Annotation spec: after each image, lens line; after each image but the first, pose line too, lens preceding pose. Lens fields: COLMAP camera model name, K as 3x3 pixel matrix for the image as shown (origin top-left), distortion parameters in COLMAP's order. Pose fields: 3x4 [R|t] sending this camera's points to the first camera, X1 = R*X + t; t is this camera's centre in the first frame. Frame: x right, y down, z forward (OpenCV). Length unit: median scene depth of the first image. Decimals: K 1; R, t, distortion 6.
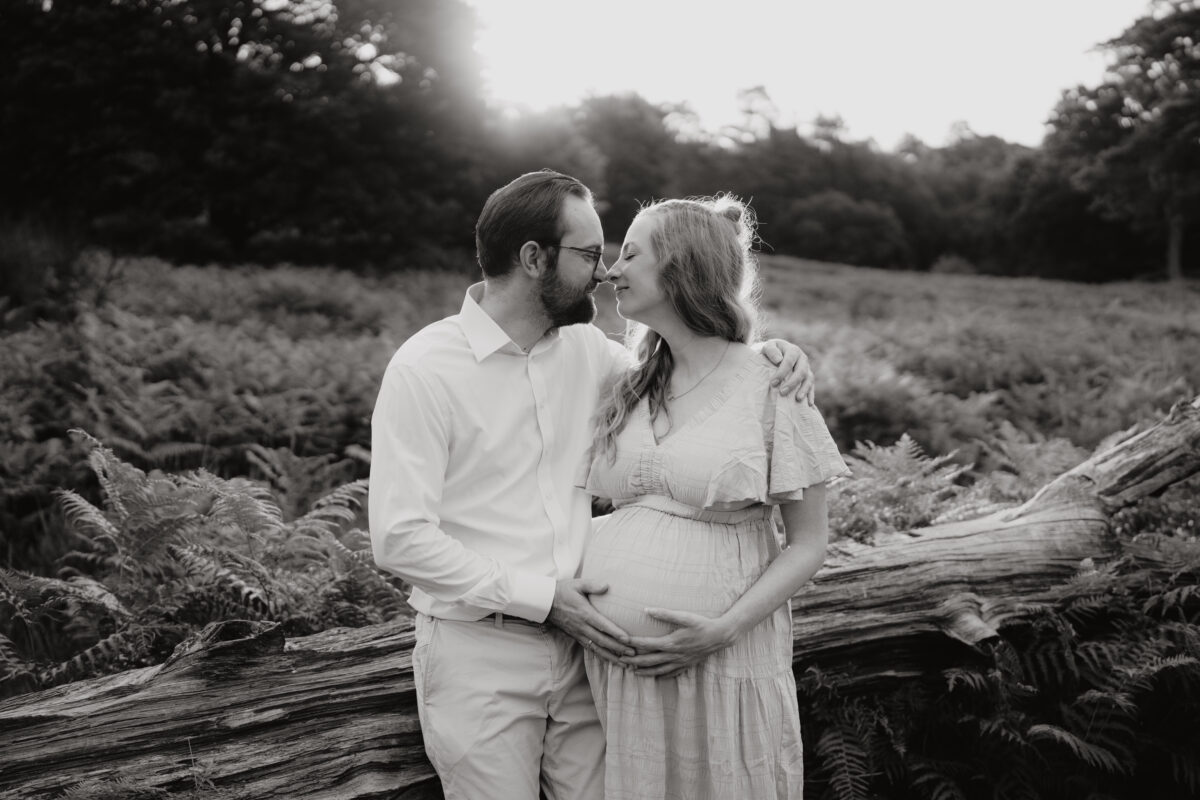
lens RADIAL K [[1215.7, 0, 600.0], [0, 1215.7, 400.0], [0, 0, 1]] dist [0.006298, 0.004530]
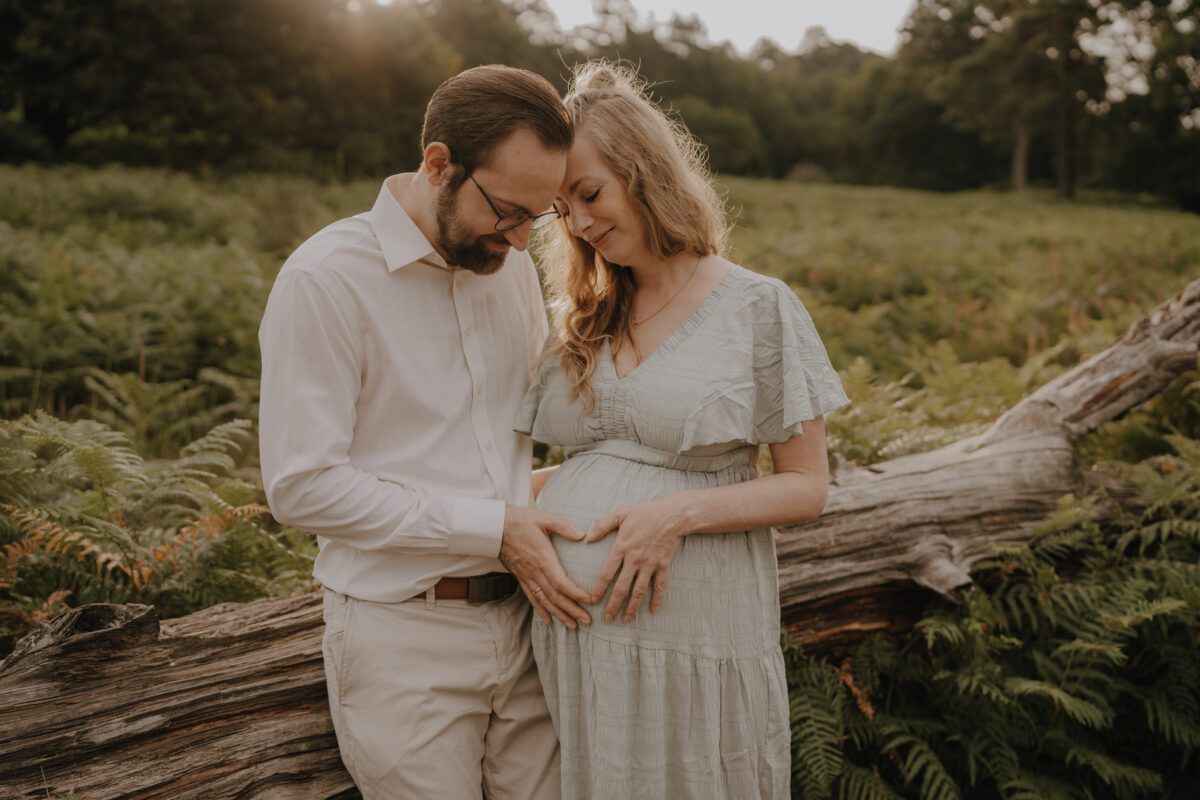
lens RADIAL K [[1215.7, 0, 600.0], [0, 1215.7, 400.0], [0, 0, 1]] dist [0.006298, 0.004530]
pose [[0.991951, -0.013619, 0.125890, -0.055672], [0.004243, 0.997216, 0.074444, -0.008741], [-0.126553, -0.073310, 0.989247, 0.142590]]
